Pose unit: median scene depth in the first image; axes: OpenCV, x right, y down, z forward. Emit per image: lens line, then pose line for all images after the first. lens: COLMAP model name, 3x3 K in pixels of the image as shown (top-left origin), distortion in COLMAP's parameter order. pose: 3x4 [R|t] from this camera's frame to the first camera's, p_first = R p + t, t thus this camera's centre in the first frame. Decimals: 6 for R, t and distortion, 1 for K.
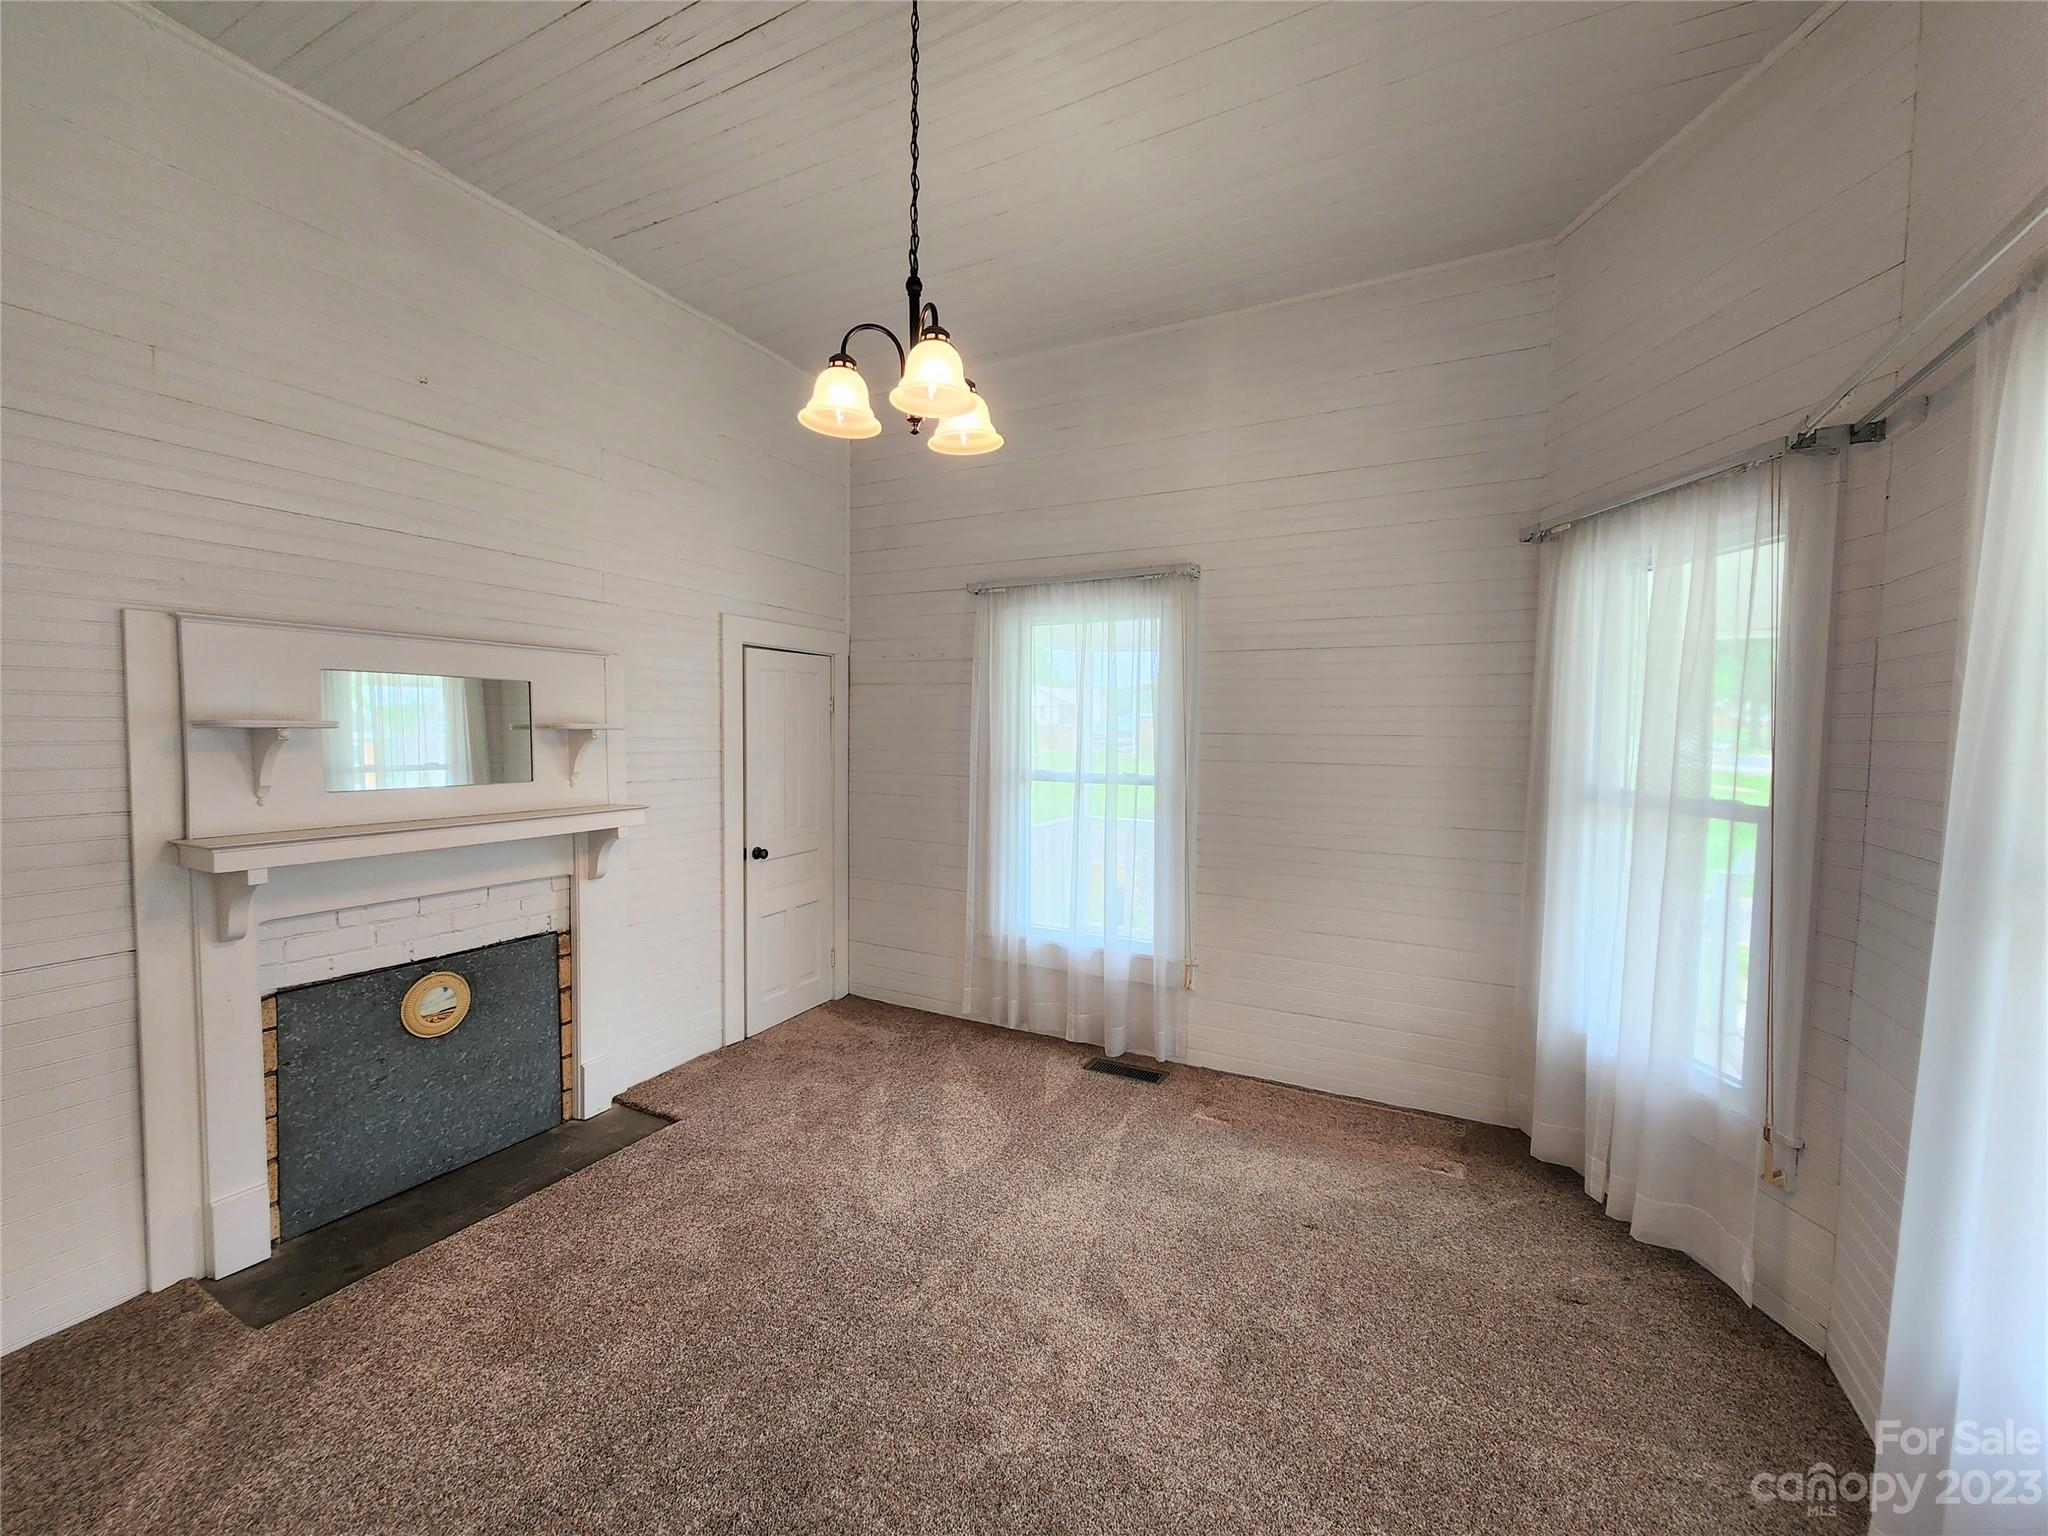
lens RADIAL K [[831.3, 0, 1024.0], [0, 831.3, 768.0], [0, 0, 1]] dist [0.000433, -0.000074]
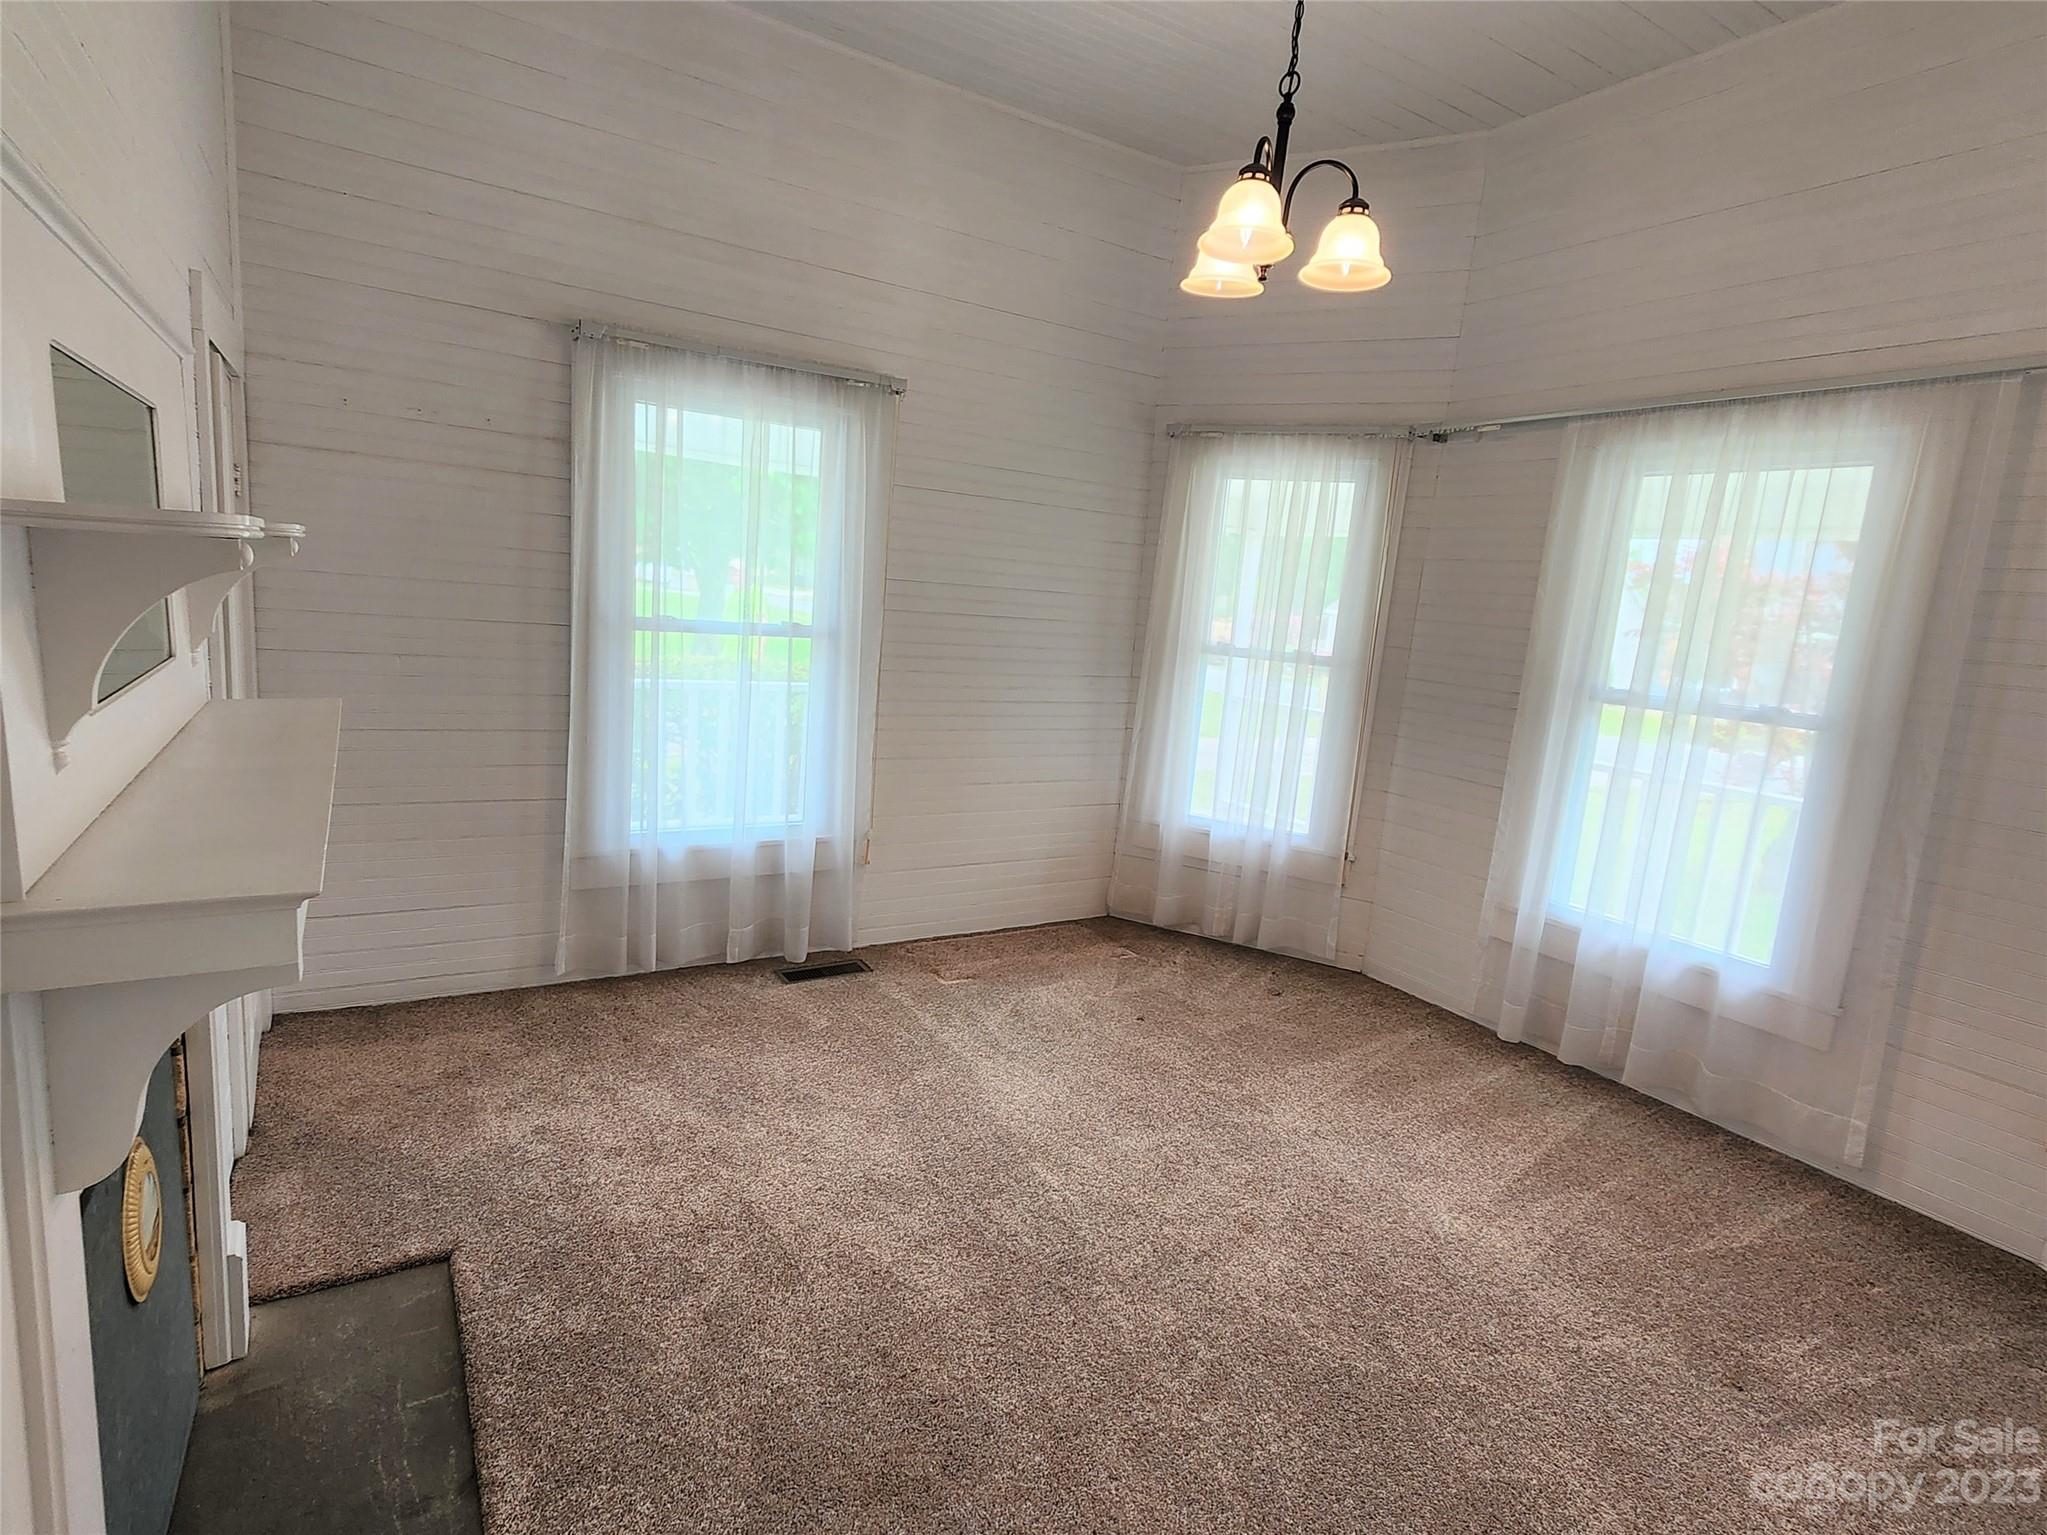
lens RADIAL K [[1043.5, 0, 1023.5], [0, 1043.5, 767.5], [0, 0, 1]] dist [0.001248, -0.001321]
pose [[0.510255, -0.118026, 0.851886, -0.765791], [-0.033460, 0.987064, 0.156796, -0.026146], [-0.859372, -0.108510, 0.499705, 0.341521]]
